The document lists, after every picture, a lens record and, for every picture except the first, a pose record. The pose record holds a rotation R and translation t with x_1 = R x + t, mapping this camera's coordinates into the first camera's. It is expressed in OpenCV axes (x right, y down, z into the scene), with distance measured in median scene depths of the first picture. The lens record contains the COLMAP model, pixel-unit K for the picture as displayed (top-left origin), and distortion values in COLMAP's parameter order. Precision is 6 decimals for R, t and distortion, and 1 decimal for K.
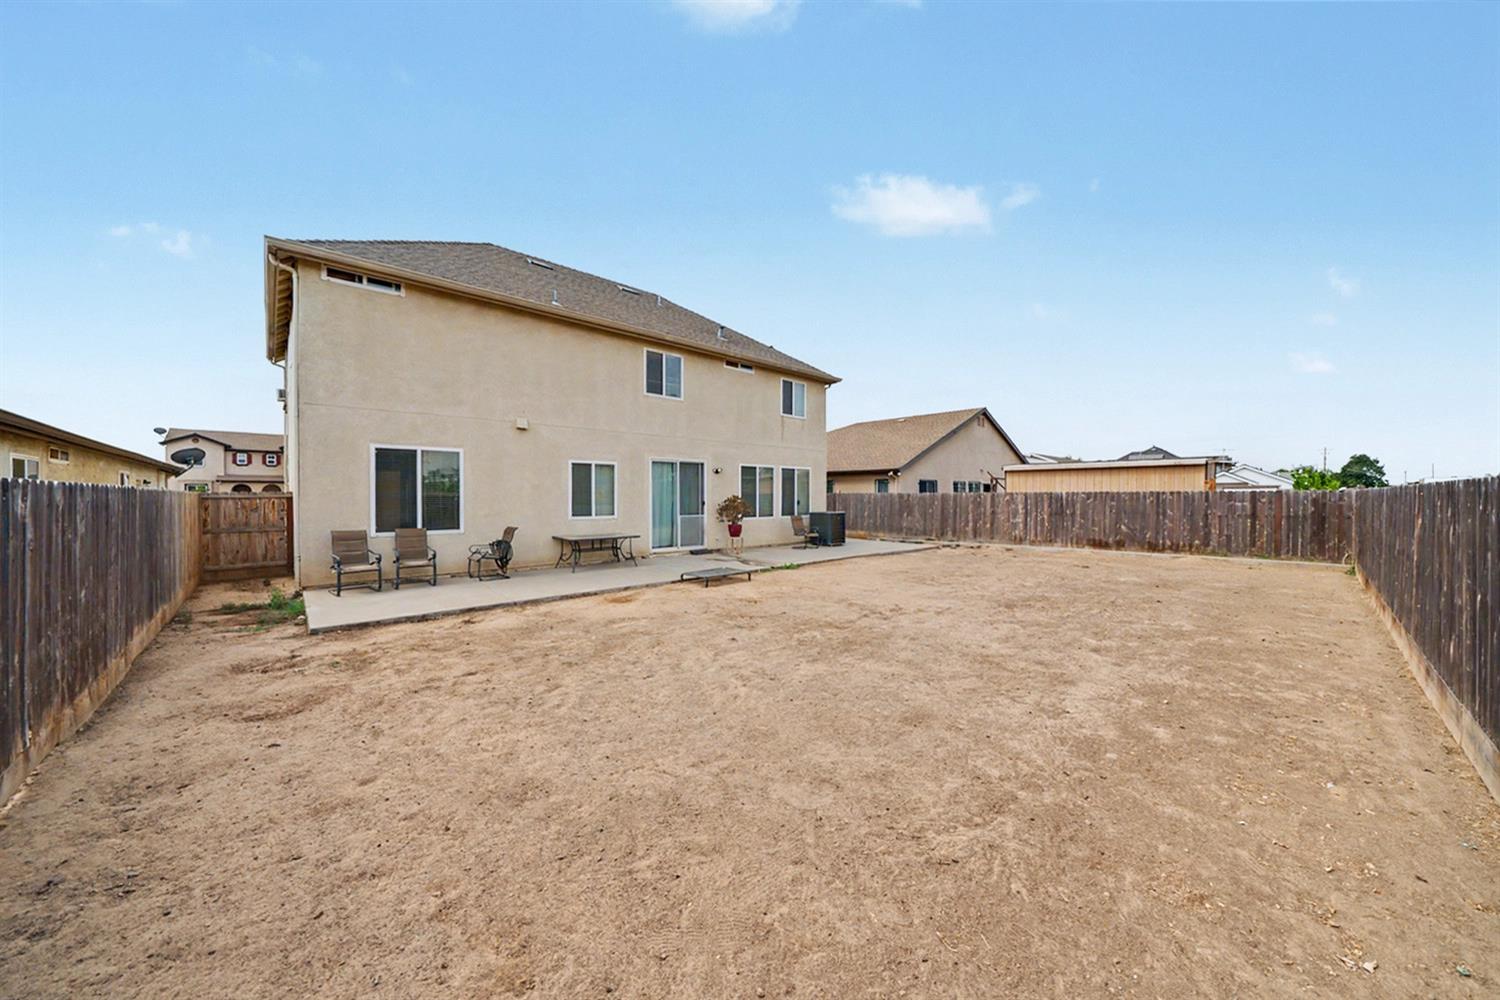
lens RADIAL K [[515.0, 0, 746.3], [0, 515.0, 498.8], [0, 0, 1]] dist [-0.005857, -0.000060]
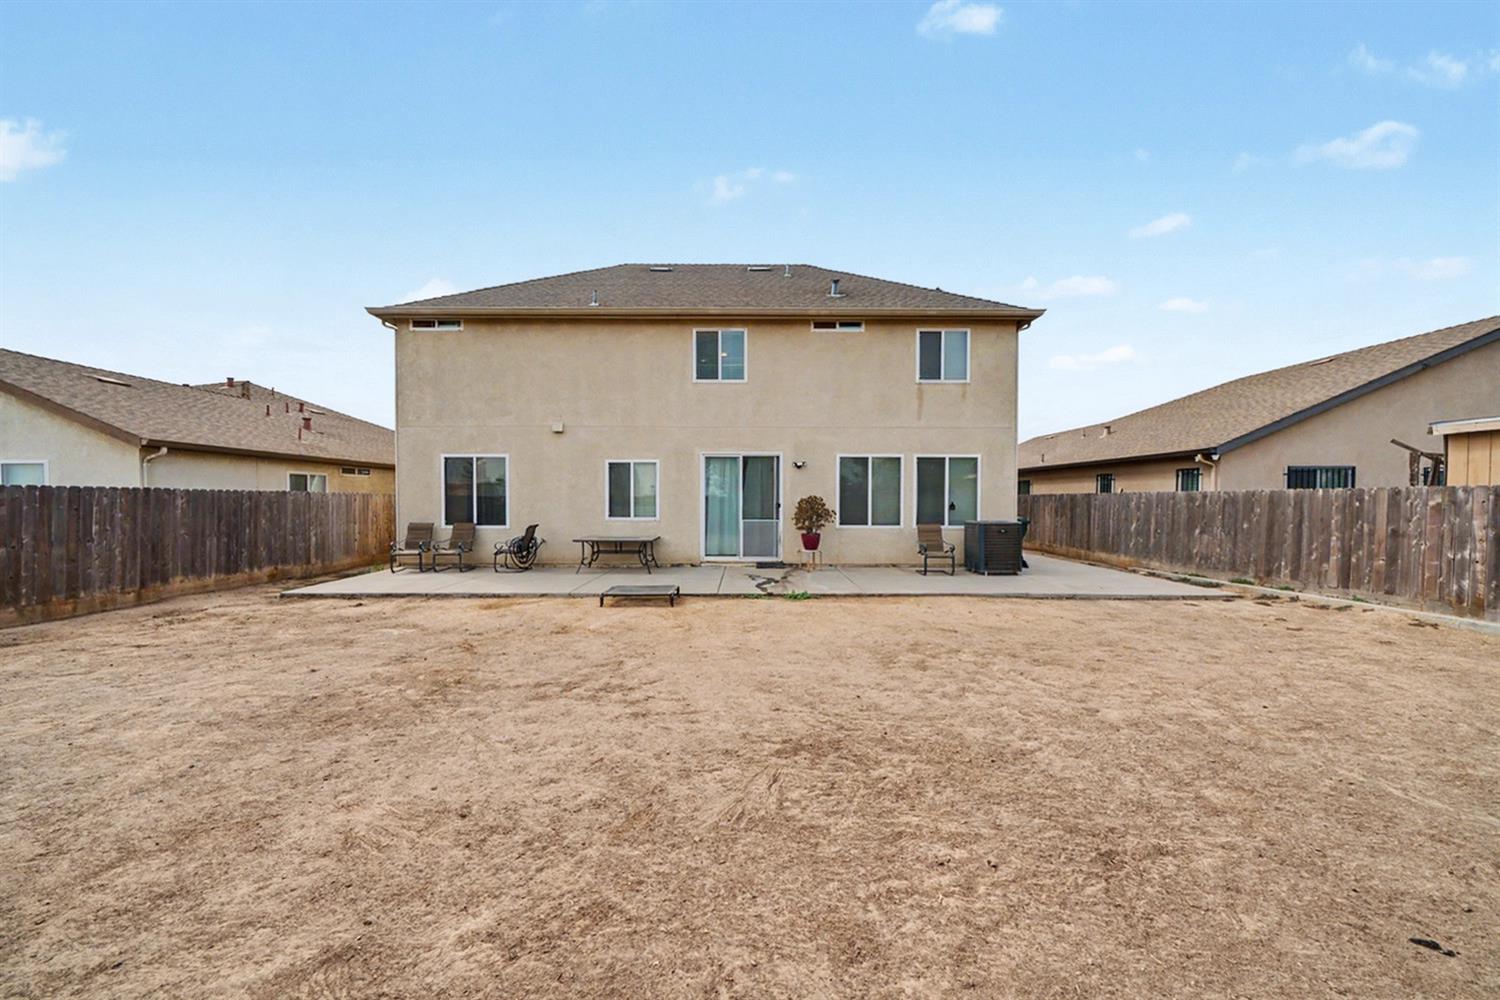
lens RADIAL K [[515.0, 0, 752.5], [0, 515.0, 507.4], [0, 0, 1]] dist [-0.005857, -0.000060]
pose [[0.741711, 0.011668, -0.670618, 0.430313], [-0.005422, 0.999920, 0.011401, 0.002880], [0.670698, -0.004820, 0.741715, 0.370401]]
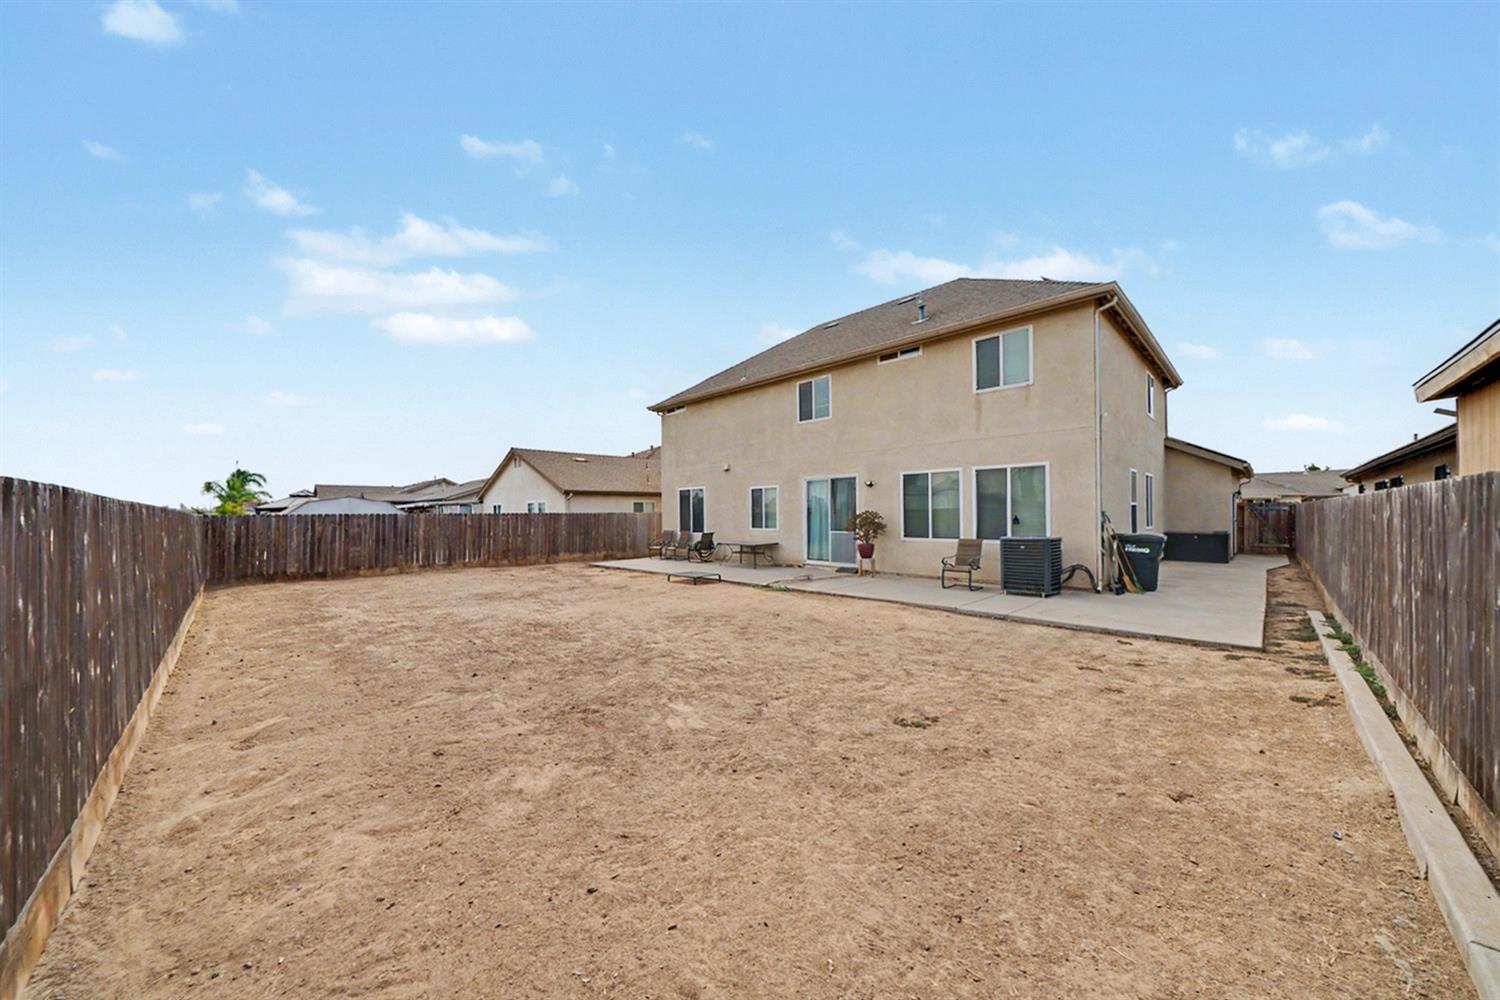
lens RADIAL K [[515.0, 0, 750.0], [0, 515.0, 515.5], [0, 0, 1]] dist [-0.005857, -0.000060]
pose [[0.049514, 0.002799, -0.998769, 0.850802], [0.005832, 0.999978, 0.003092, -0.002498], [0.998756, -0.005978, 0.049497, 0.757719]]
